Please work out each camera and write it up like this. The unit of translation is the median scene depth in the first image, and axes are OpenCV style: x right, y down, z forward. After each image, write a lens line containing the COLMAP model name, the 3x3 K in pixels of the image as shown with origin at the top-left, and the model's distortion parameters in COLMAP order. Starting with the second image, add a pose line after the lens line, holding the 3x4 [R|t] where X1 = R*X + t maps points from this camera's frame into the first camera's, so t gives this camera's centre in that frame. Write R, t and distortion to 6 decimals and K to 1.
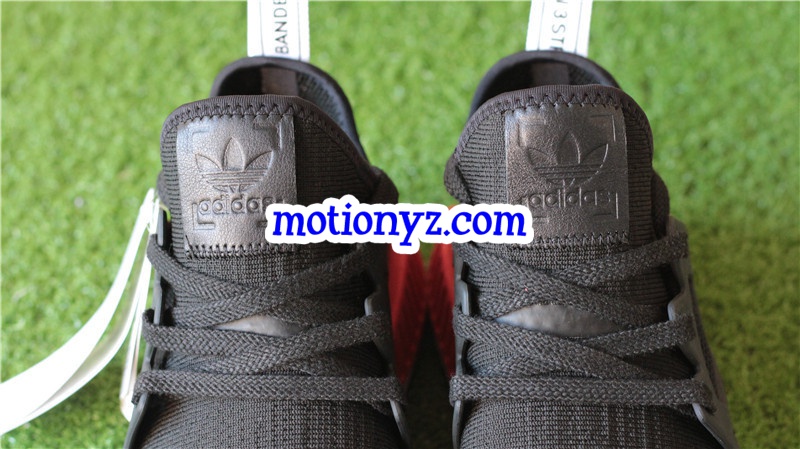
lens RADIAL K [[1969.6, 0, 396.0], [0, 1969.6, 226.3], [0, 0, 1]] dist [-0.115393, 0.000000]
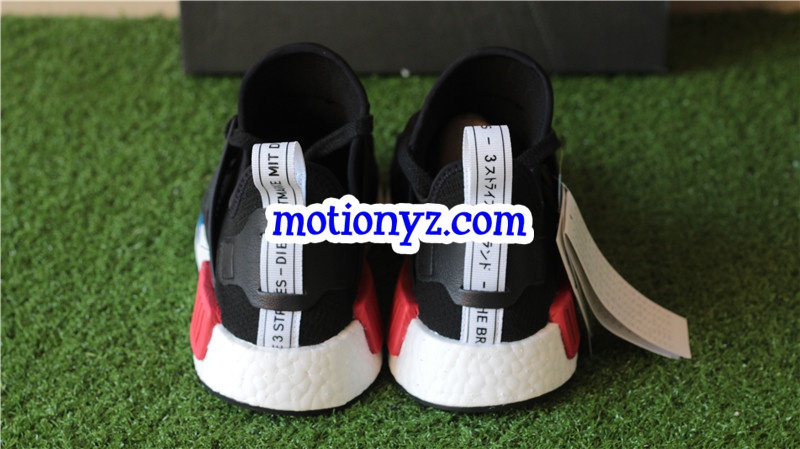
lens RADIAL K [[1969.6, 0, 400.5], [0, 1969.6, 245.4], [0, 0, 1]] dist [-0.115393, 0.000000]
pose [[0.999830, 0.018333, 0.001806, 0.005882], [-0.017451, 0.973999, -0.225878, 0.352400], [-0.005900, 0.225809, 0.974154, -0.427405]]
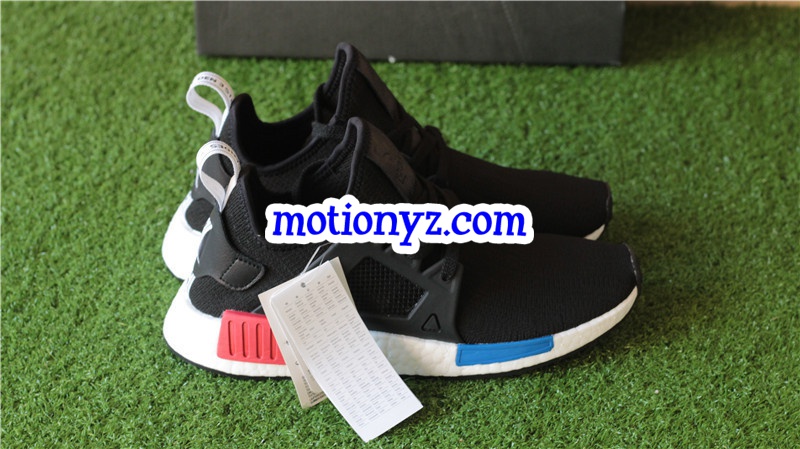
lens RADIAL K [[1969.6, 0, 399.9], [0, 1969.6, 228.9], [0, 0, 1]] dist [-0.115393, 0.000000]
pose [[0.999019, 0.042861, 0.011165, 0.003854], [-0.040482, 0.985891, -0.162417, 0.304649], [-0.017969, 0.161806, 0.986659, -0.683958]]
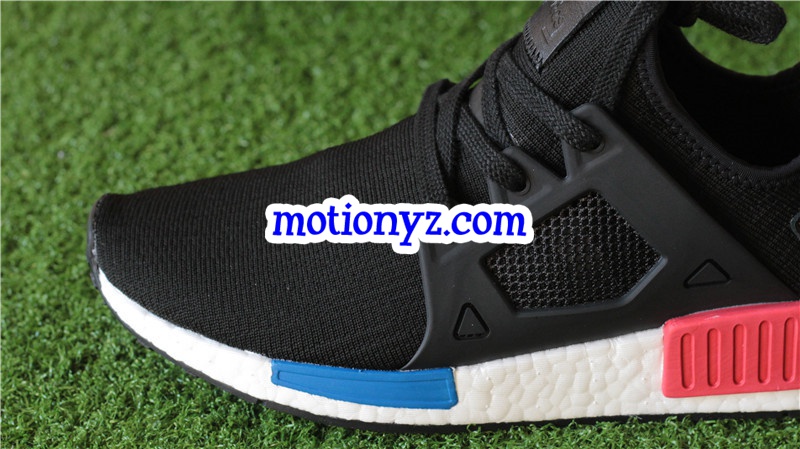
lens RADIAL K [[1969.6, 0, 388.4], [0, 1969.6, 256.0], [0, 0, 1]] dist [-0.115393, 0.000000]
pose [[0.999216, 0.038984, 0.006854, -0.004770], [-0.037722, 0.990338, -0.133445, 0.157206], [-0.011990, 0.133082, 0.991032, 0.045423]]
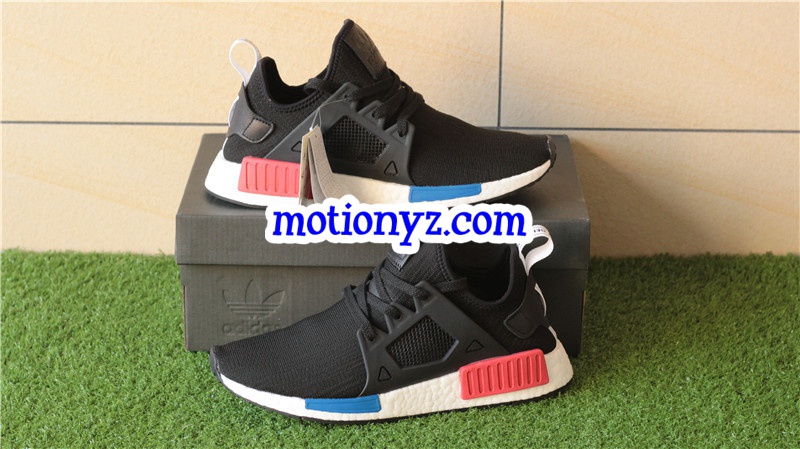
lens RADIAL K [[1969.6, 0, 396.0], [0, 1969.6, 190.1], [0, 0, 1]] dist [-0.115393, 0.000000]
pose [[0.999379, 0.030279, 0.018021, -0.021696], [-0.022043, 0.936238, -0.350675, 0.462594], [-0.027490, 0.350060, 0.936324, -0.866906]]
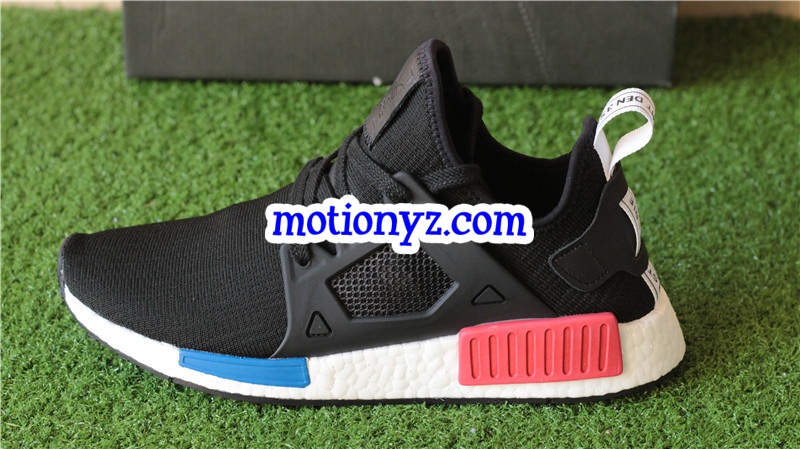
lens RADIAL K [[1969.6, 0, 396.4], [0, 1969.6, 210.5], [0, 0, 1]] dist [-0.115393, 0.000000]
pose [[0.998889, 0.035515, 0.030981, -0.017241], [-0.027673, 0.974101, -0.224413, 0.260720], [-0.038149, 0.223307, 0.974001, -0.257842]]
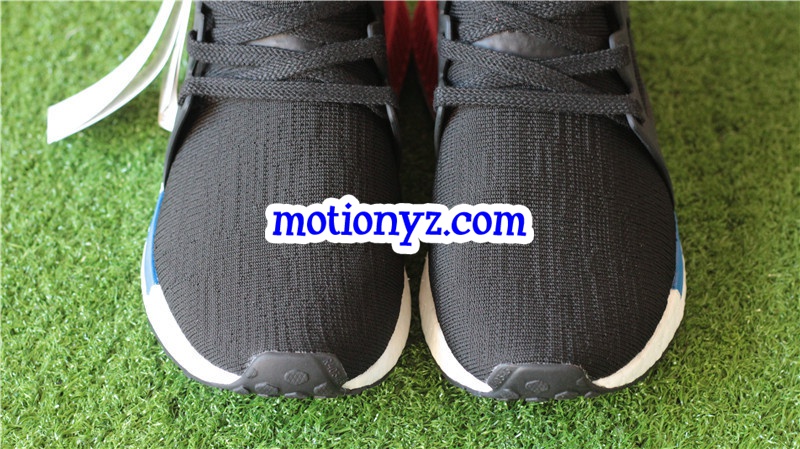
lens RADIAL K [[1969.6, 0, 400.0], [0, 1969.6, 221.5], [0, 0, 1]] dist [-0.115393, 0.000000]
pose [[0.999196, 0.026346, 0.030205, -0.022585], [-0.028331, 0.997330, 0.067313, 0.058428], [-0.028351, -0.068114, 0.997275, -0.193043]]
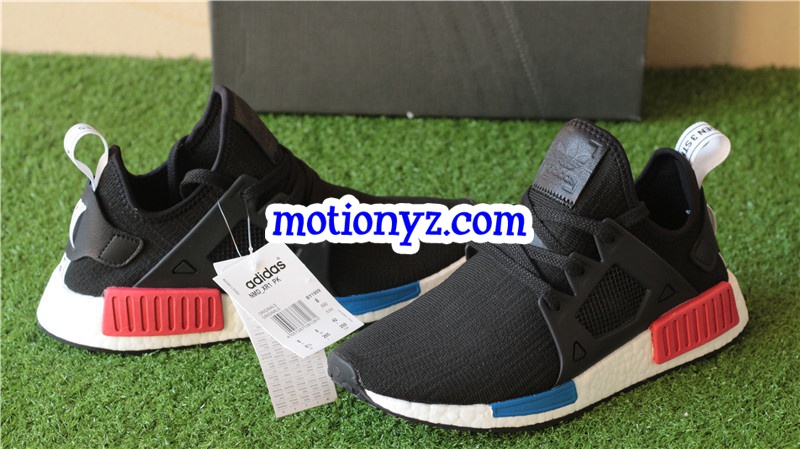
lens RADIAL K [[1969.6, 0, 399.9], [0, 1969.6, 224.0], [0, 0, 1]] dist [-0.115393, 0.000000]
pose [[0.999053, 0.043254, 0.004751, -0.003791], [-0.040692, 0.967354, -0.250140, 0.406676], [-0.015415, 0.249710, 0.968198, -0.636553]]
